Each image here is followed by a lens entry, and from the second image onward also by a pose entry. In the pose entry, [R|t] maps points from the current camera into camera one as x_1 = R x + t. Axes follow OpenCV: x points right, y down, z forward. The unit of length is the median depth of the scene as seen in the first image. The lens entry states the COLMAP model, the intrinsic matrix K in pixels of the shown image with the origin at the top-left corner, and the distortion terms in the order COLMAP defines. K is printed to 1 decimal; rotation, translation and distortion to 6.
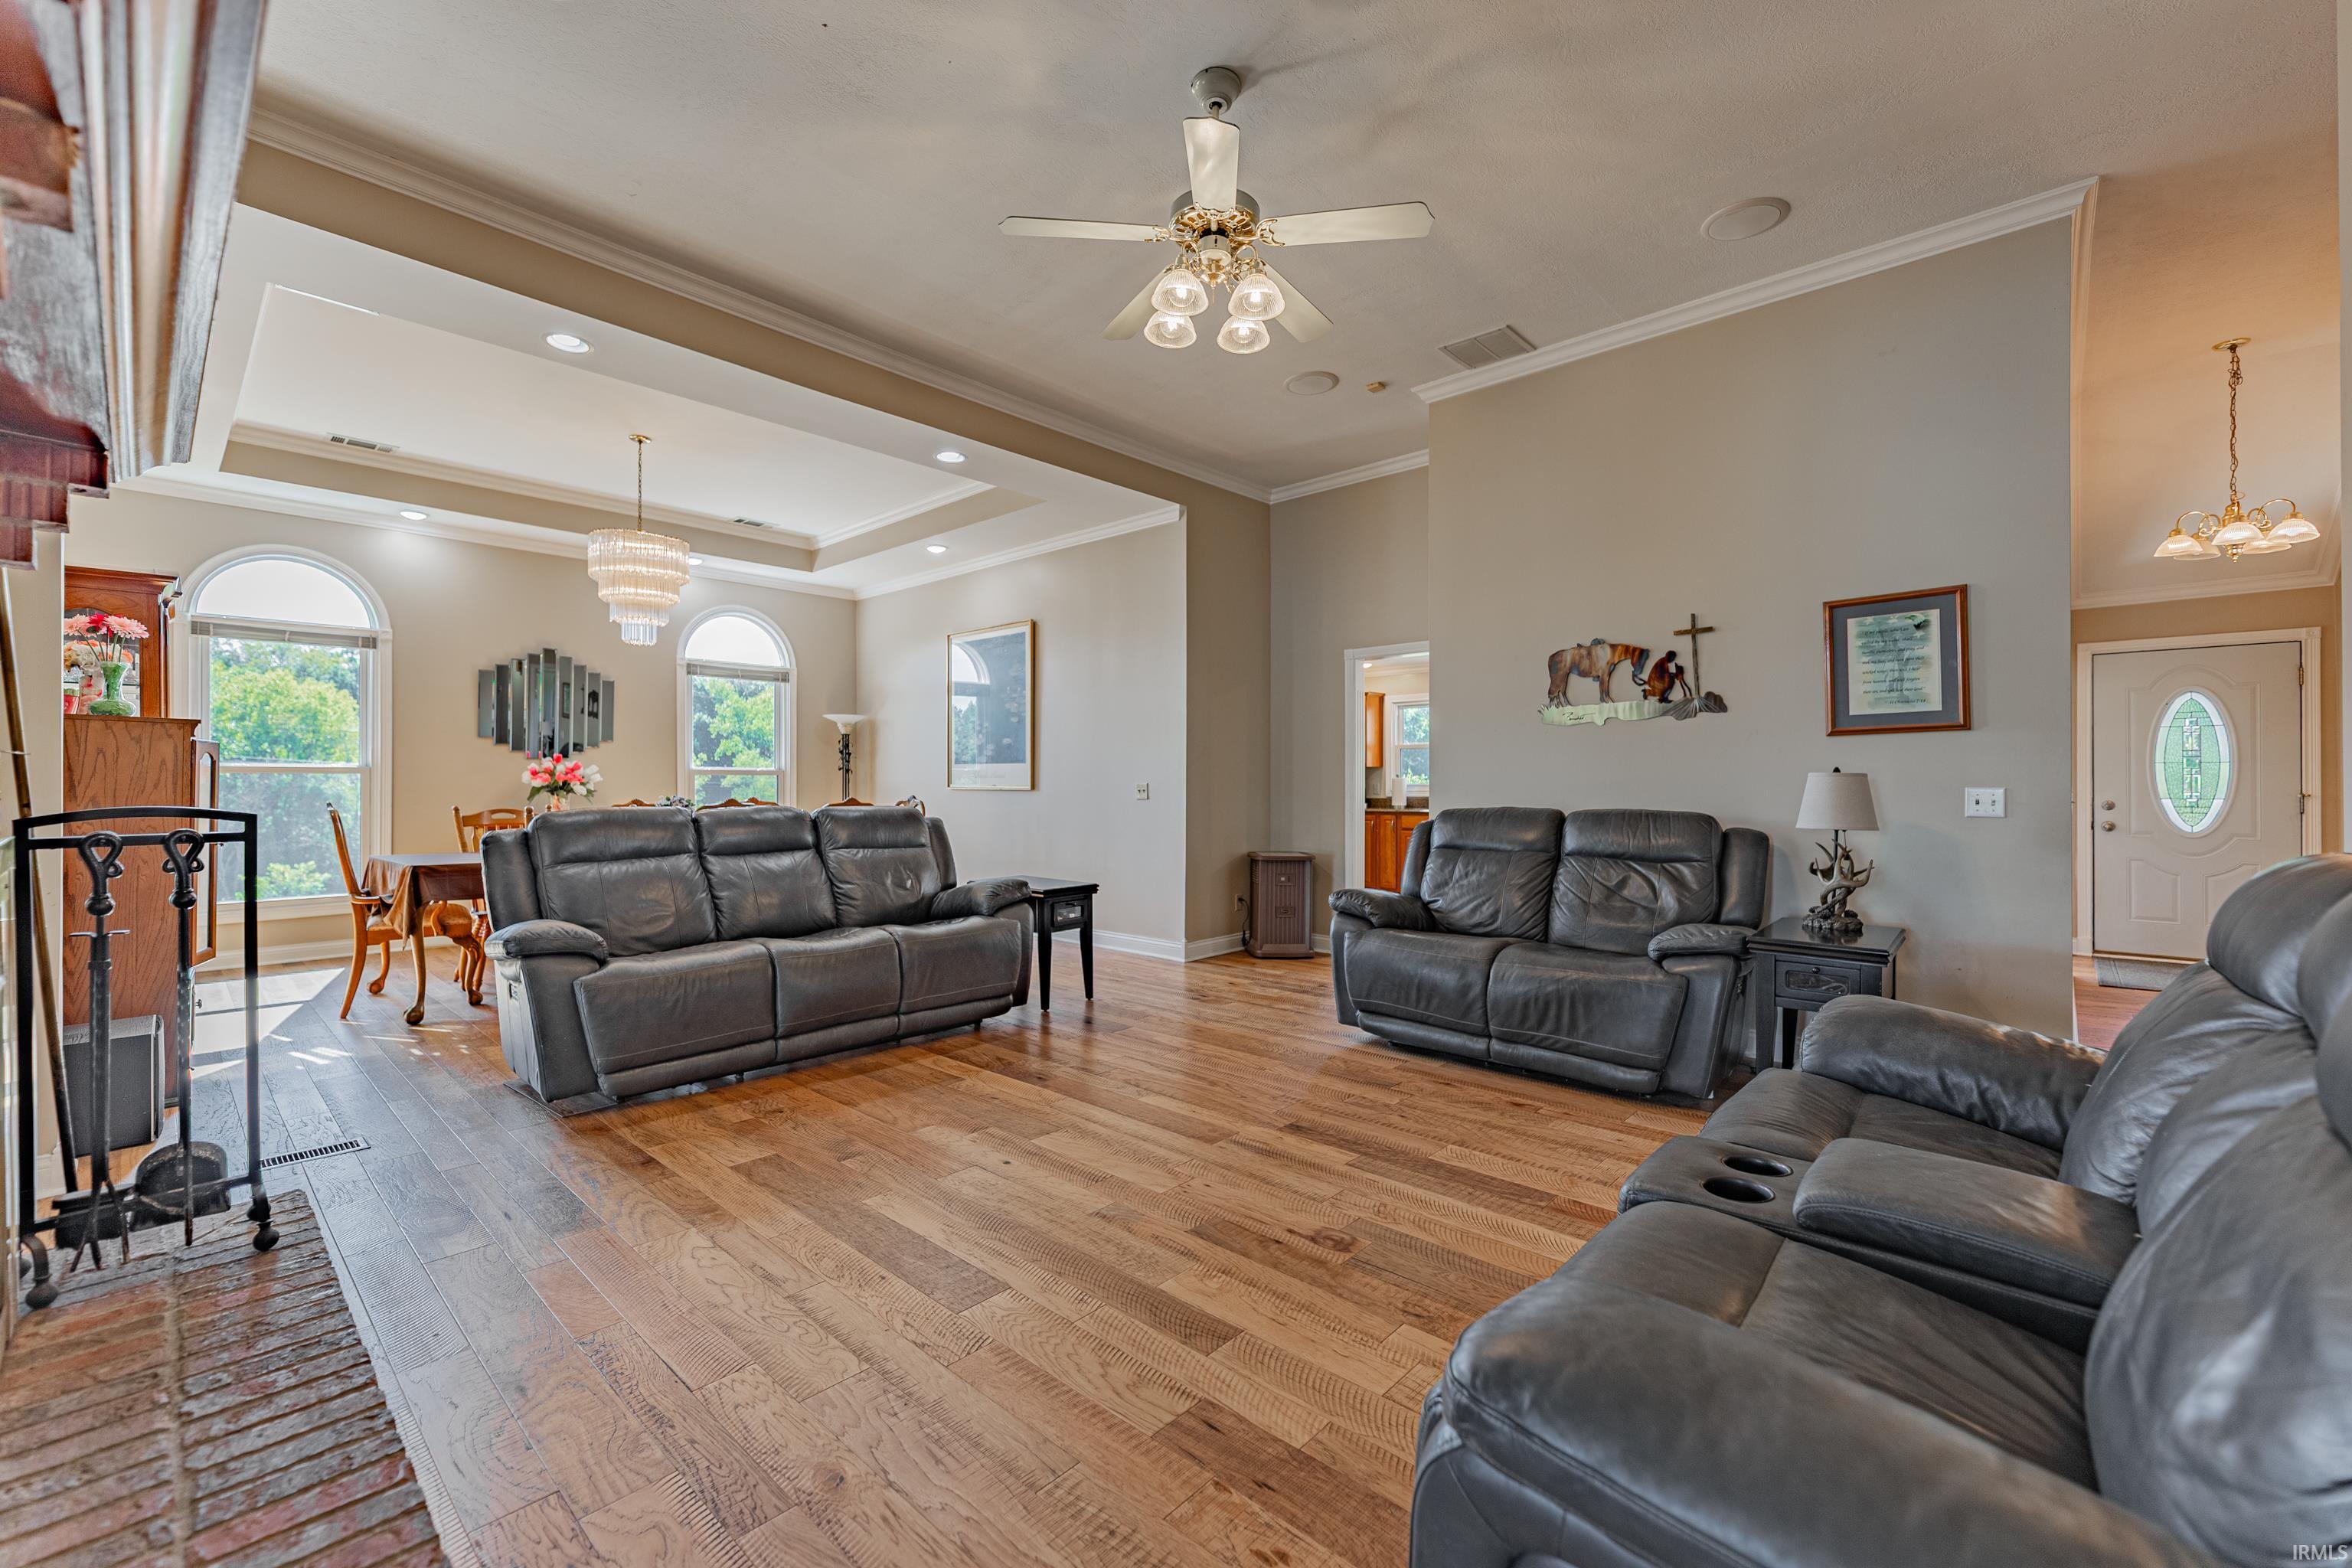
lens RADIAL K [[950.1, 0, 1168.5], [0, 950.1, 777.9], [0, 0, 1]] dist [-0.001116, -0.000678]
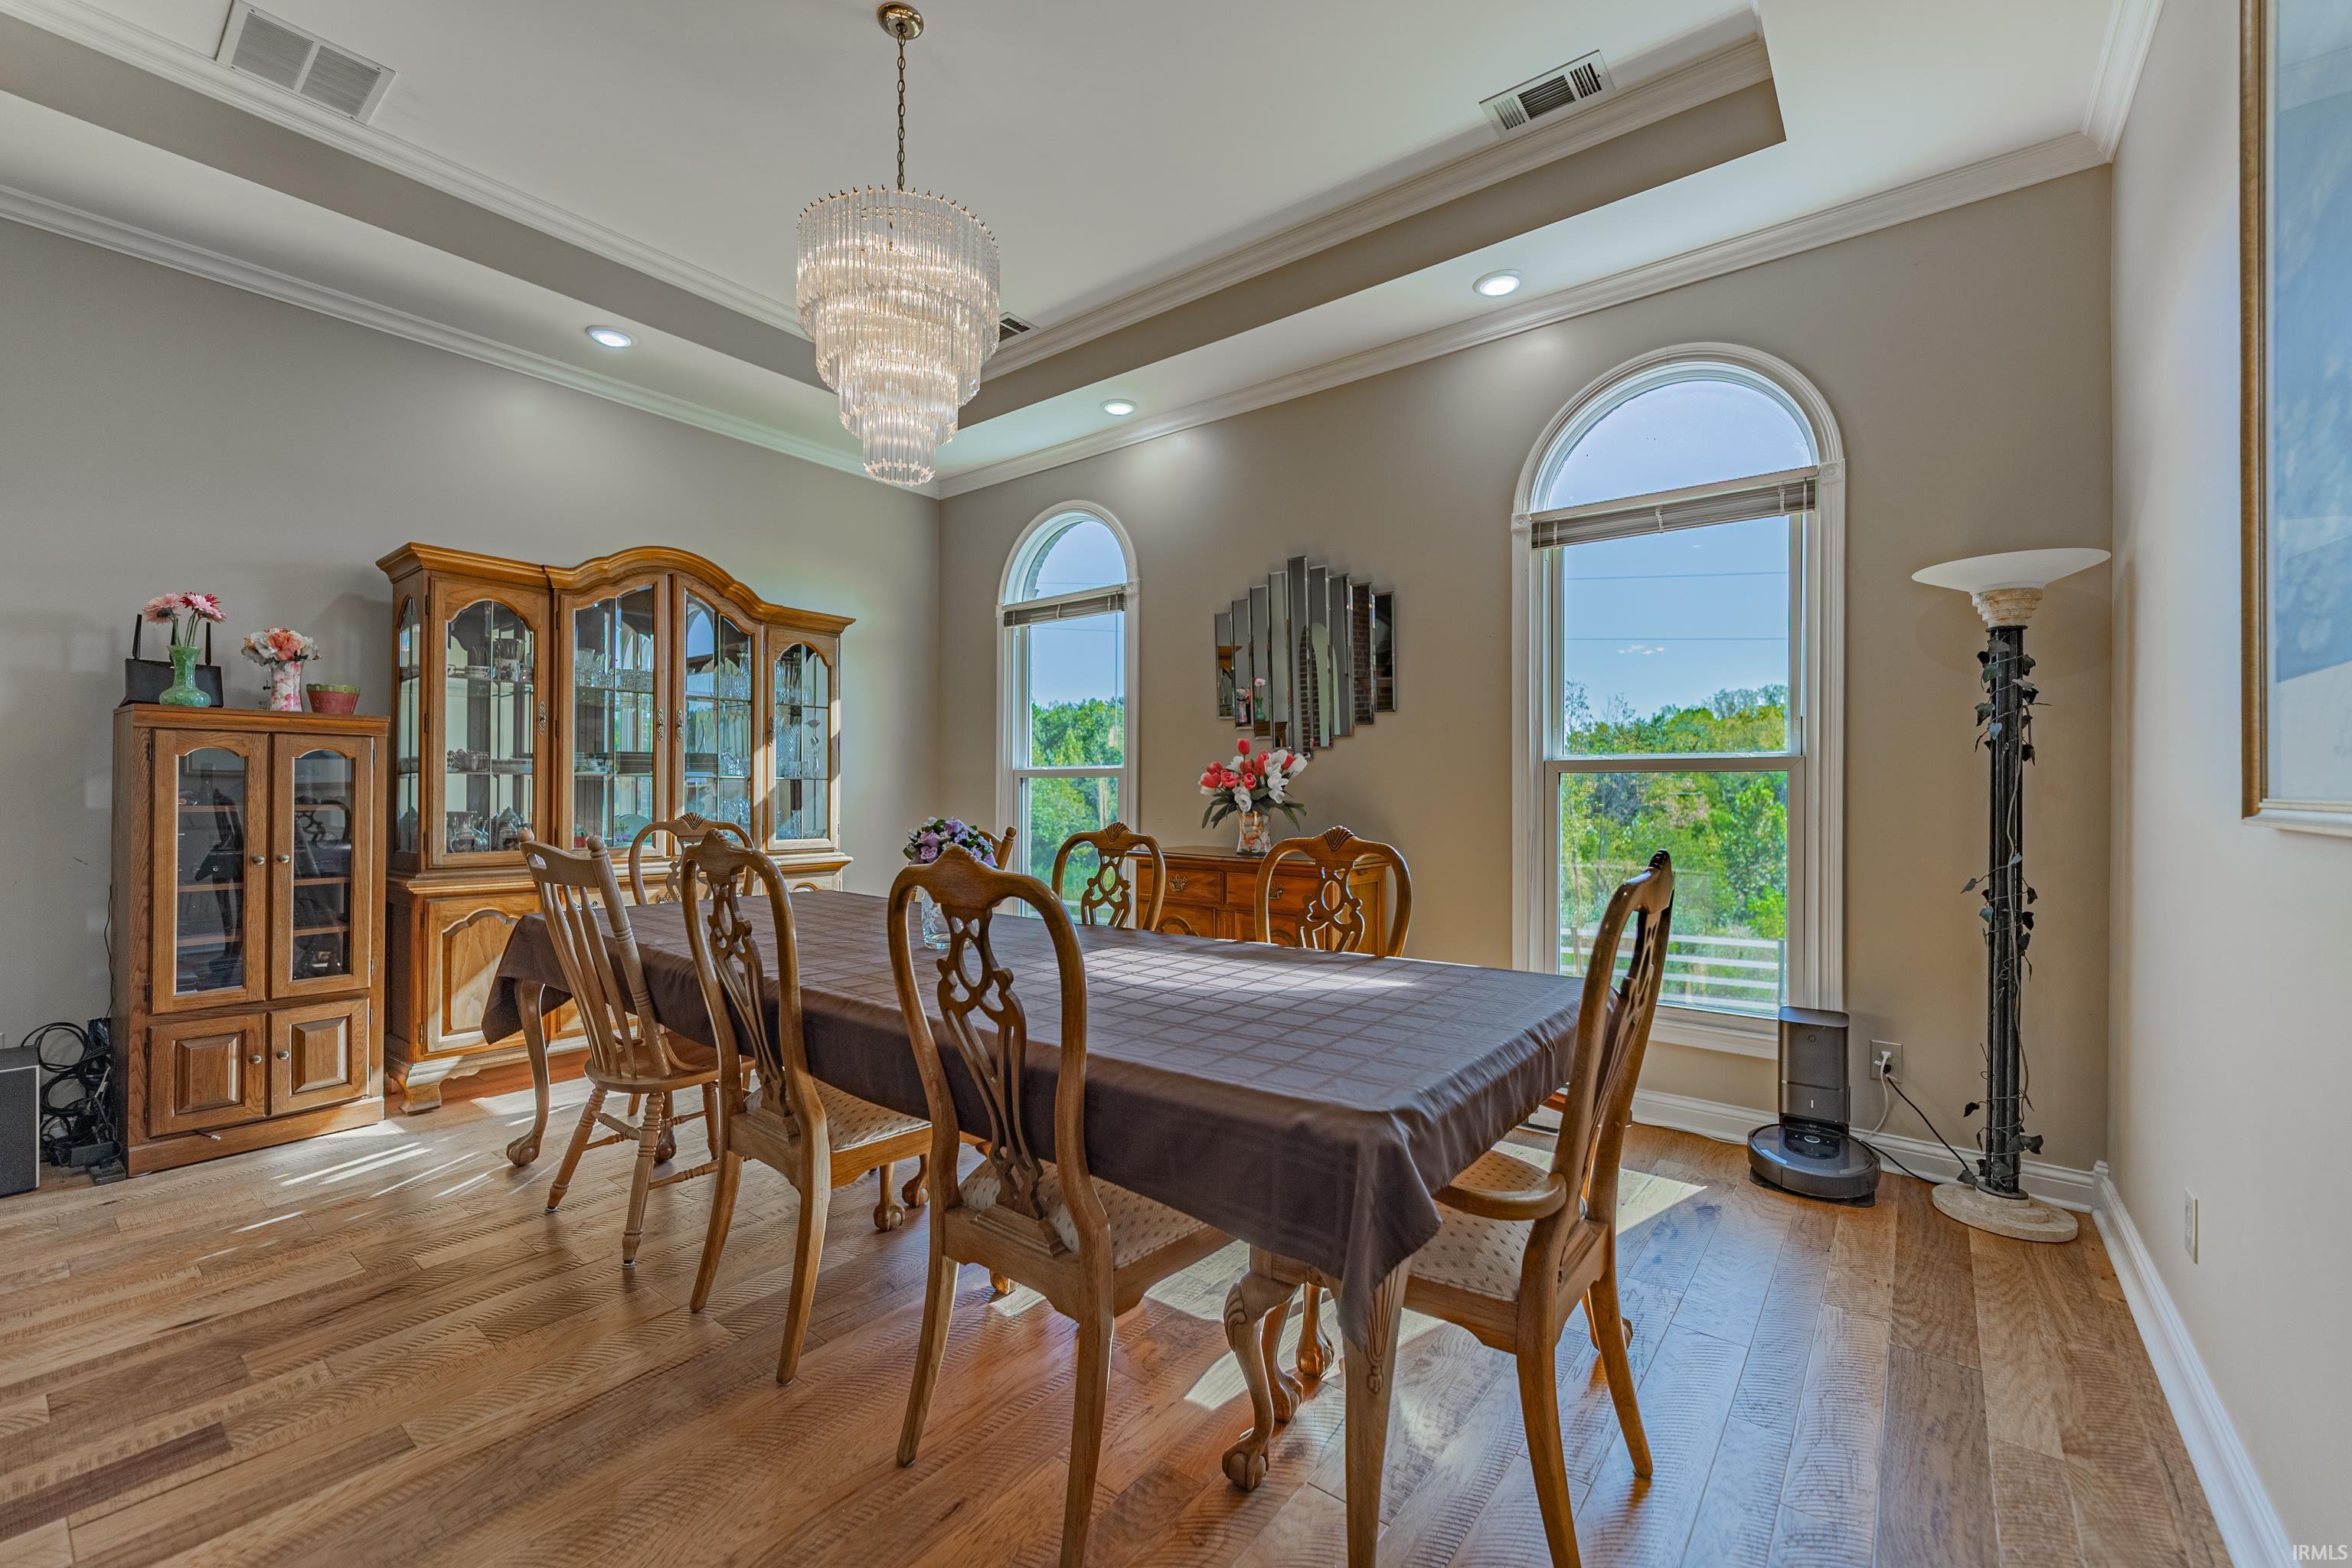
lens RADIAL K [[950.1, 0, 1168.9], [0, 950.1, 791.2], [0, 0, 1]] dist [-0.001116, -0.000678]
pose [[0.076179, 0.001940, -0.997092, -0.162249], [0.001024, 0.999997, 0.002024, 0.011180], [0.997094, -0.001176, 0.076177, 1.773104]]
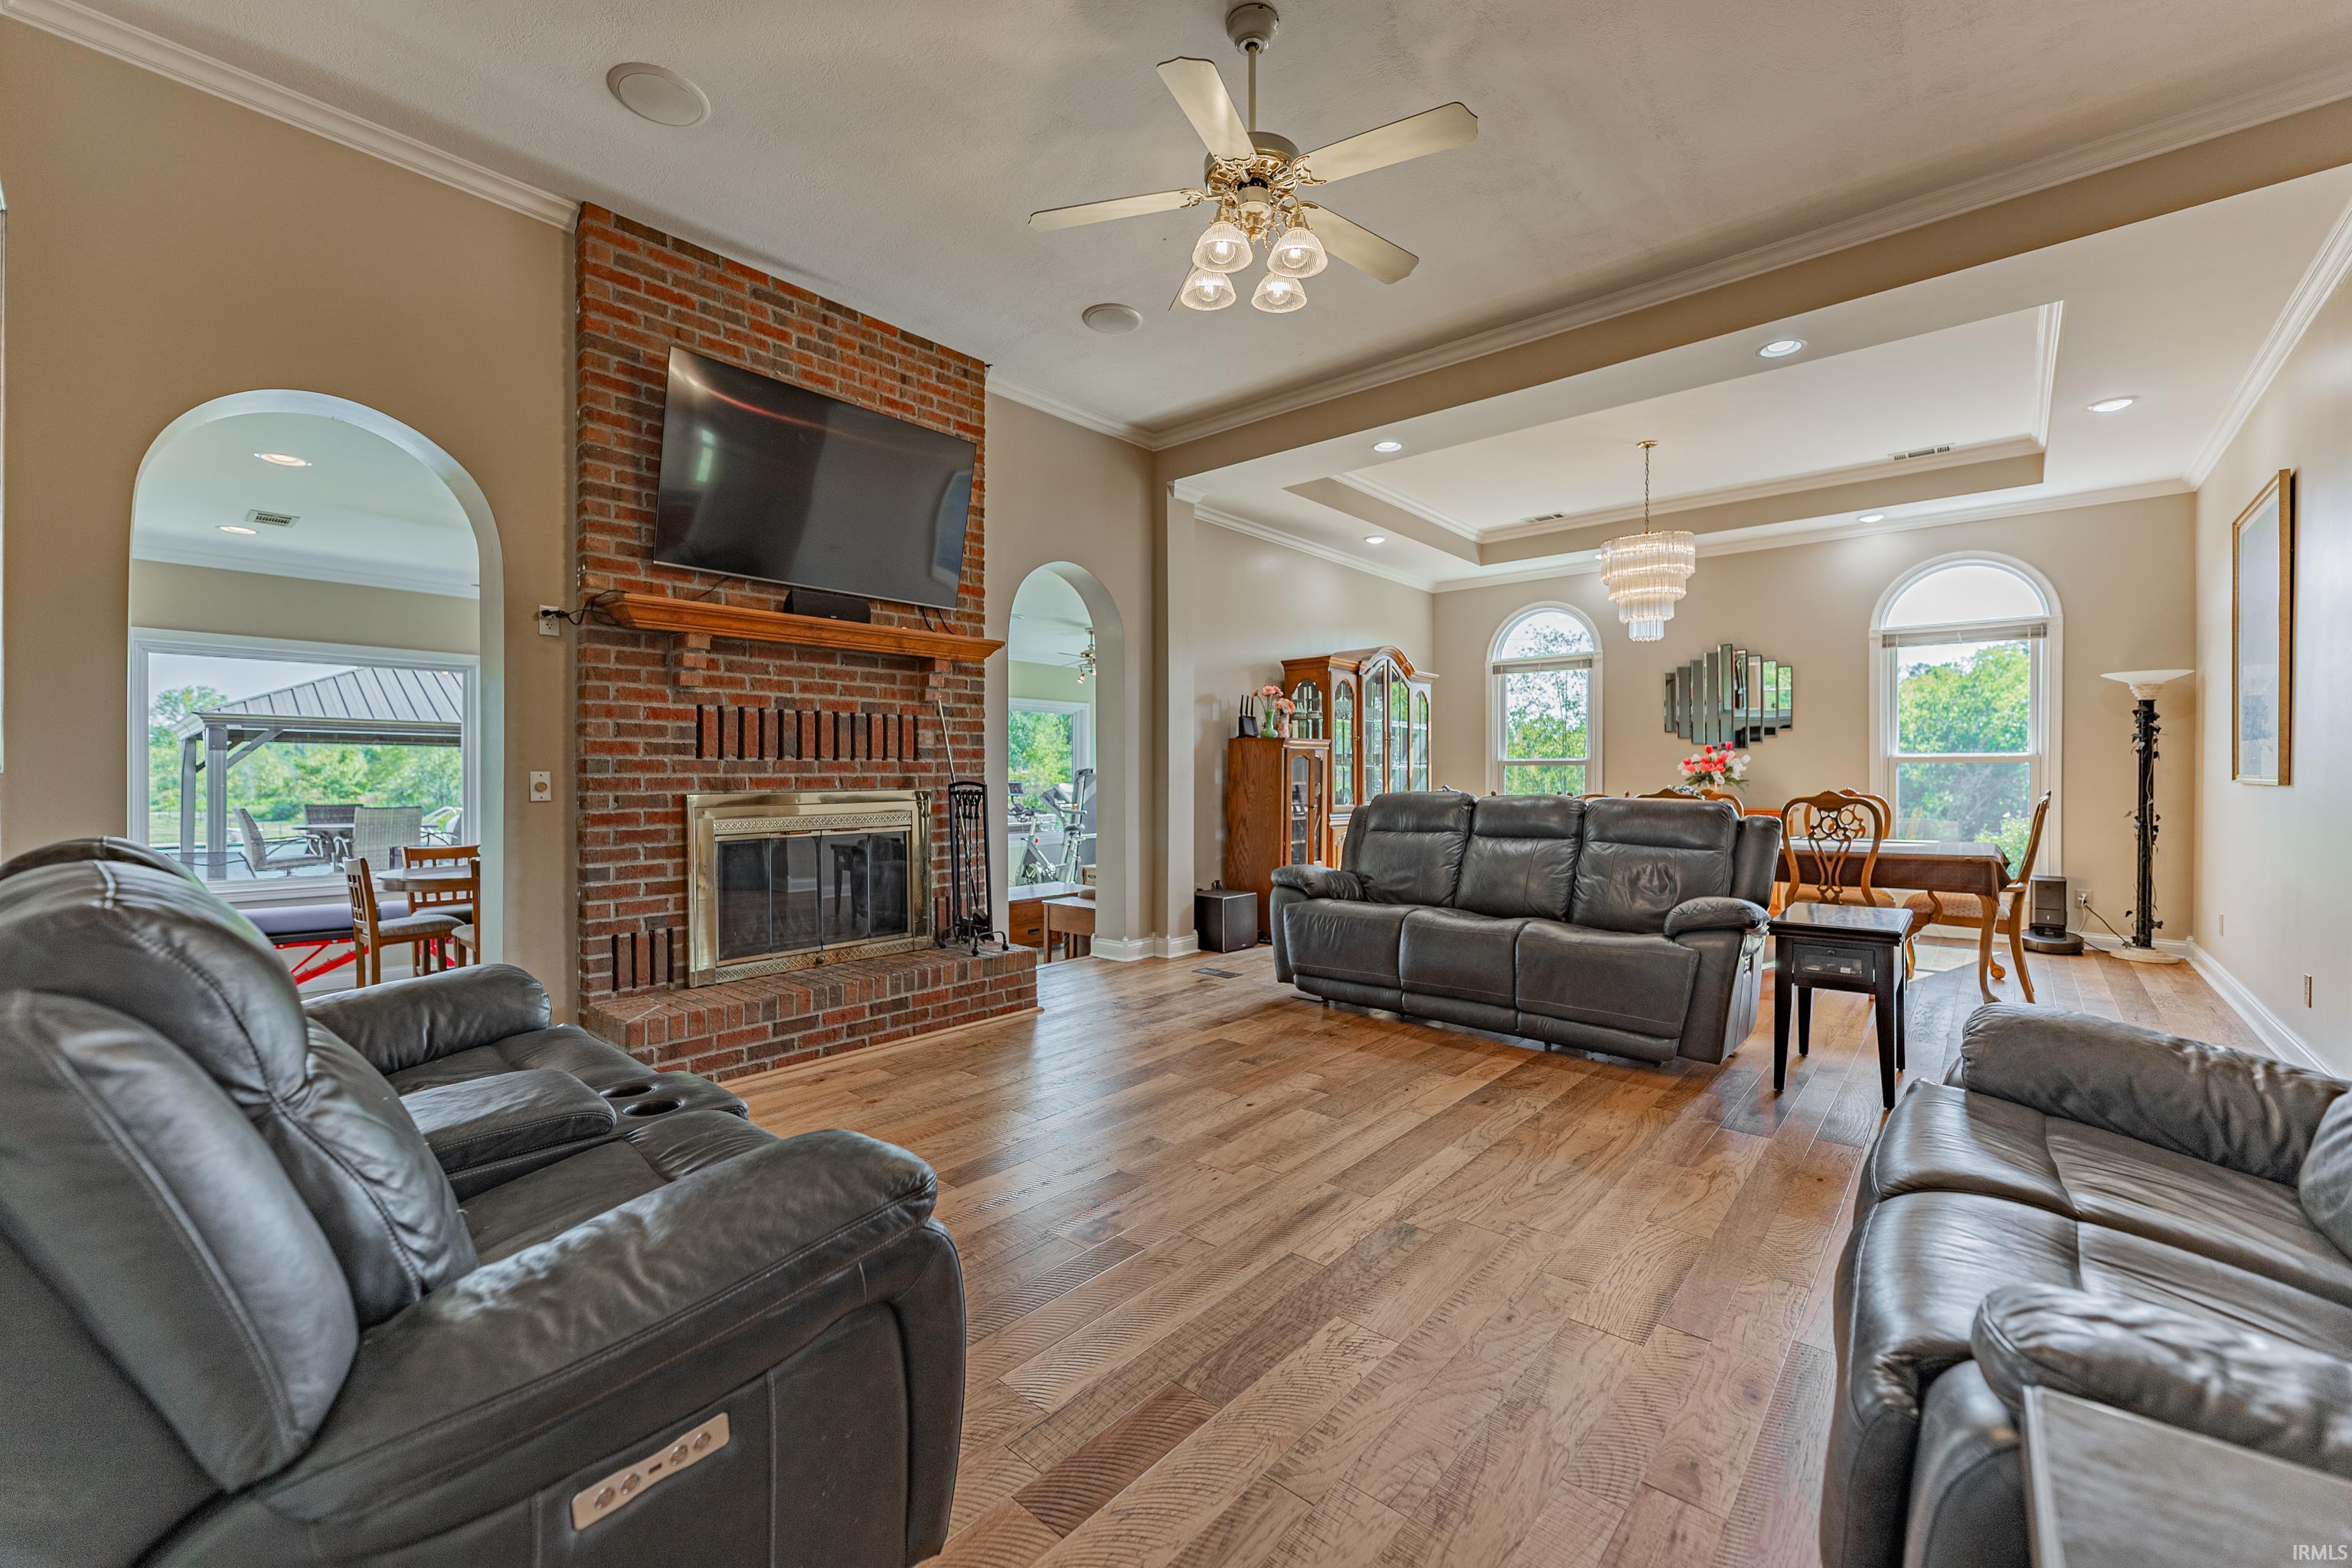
lens RADIAL K [[950.1, 0, 1157.7], [0, 950.1, 782.2], [0, 0, 1]] dist [-0.001116, -0.000678]
pose [[0.020023, 0.010201, -0.999747, 0.785338], [0.005709, 0.999930, 0.010318, 0.003780], [0.999783, -0.005915, 0.019963, 0.706672]]
